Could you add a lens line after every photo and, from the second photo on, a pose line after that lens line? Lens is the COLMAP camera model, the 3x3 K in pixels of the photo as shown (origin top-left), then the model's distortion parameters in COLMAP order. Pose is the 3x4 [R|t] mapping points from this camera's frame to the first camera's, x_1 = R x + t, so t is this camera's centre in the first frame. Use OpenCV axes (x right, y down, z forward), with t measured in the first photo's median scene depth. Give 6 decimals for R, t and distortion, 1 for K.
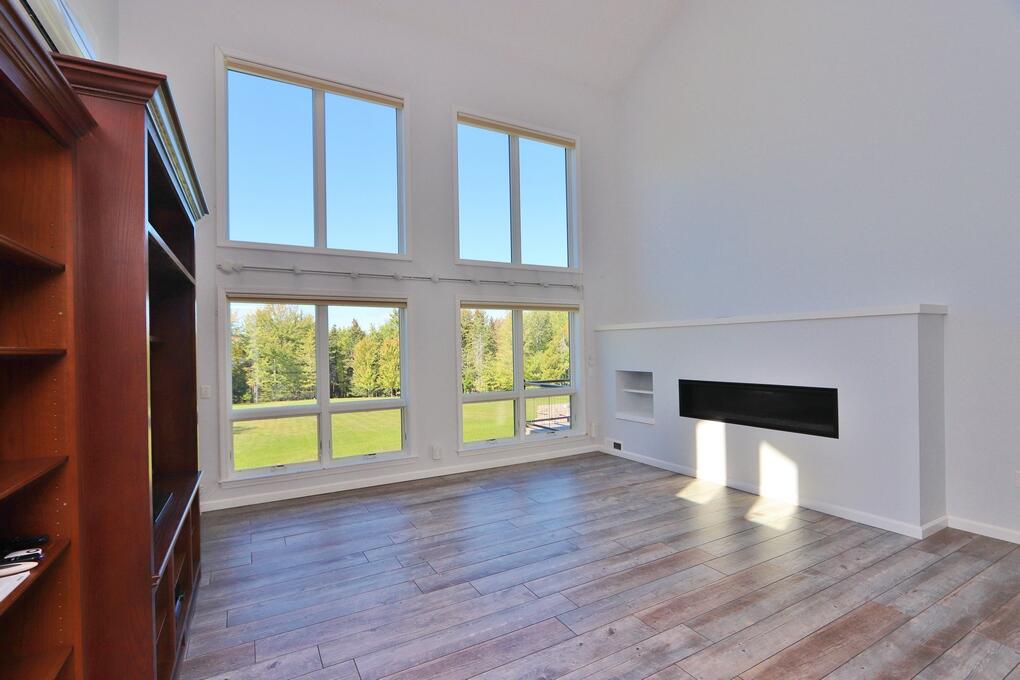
lens RADIAL K [[467.4, 0, 499.4], [0, 467.4, 346.7], [0, 0, 1]] dist [-0.012287, 0.001240]
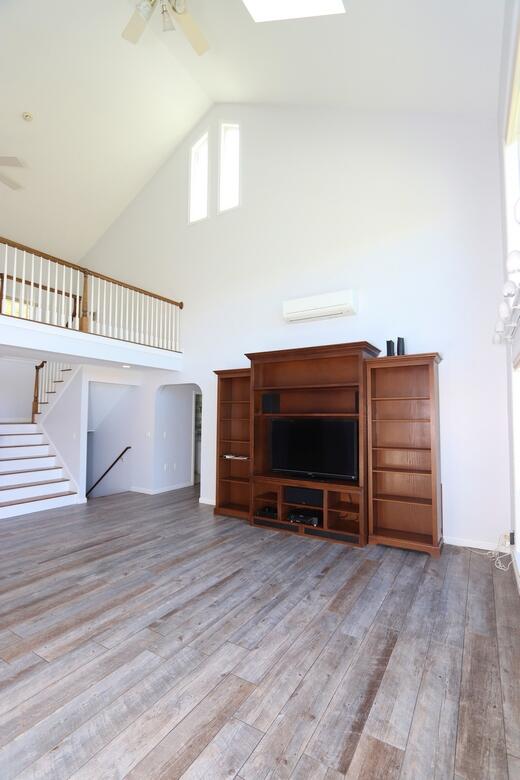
lens RADIAL K [[357.4, 0, 266.7], [0, 357.4, 399.1], [0, 0, 1]] dist [-0.012287, 0.001240]
pose [[-0.862557, -0.013721, -0.505774, 0.310168], [0.010125, 0.998964, -0.044368, -0.014514], [0.505859, -0.043391, -0.861524, 1.628198]]
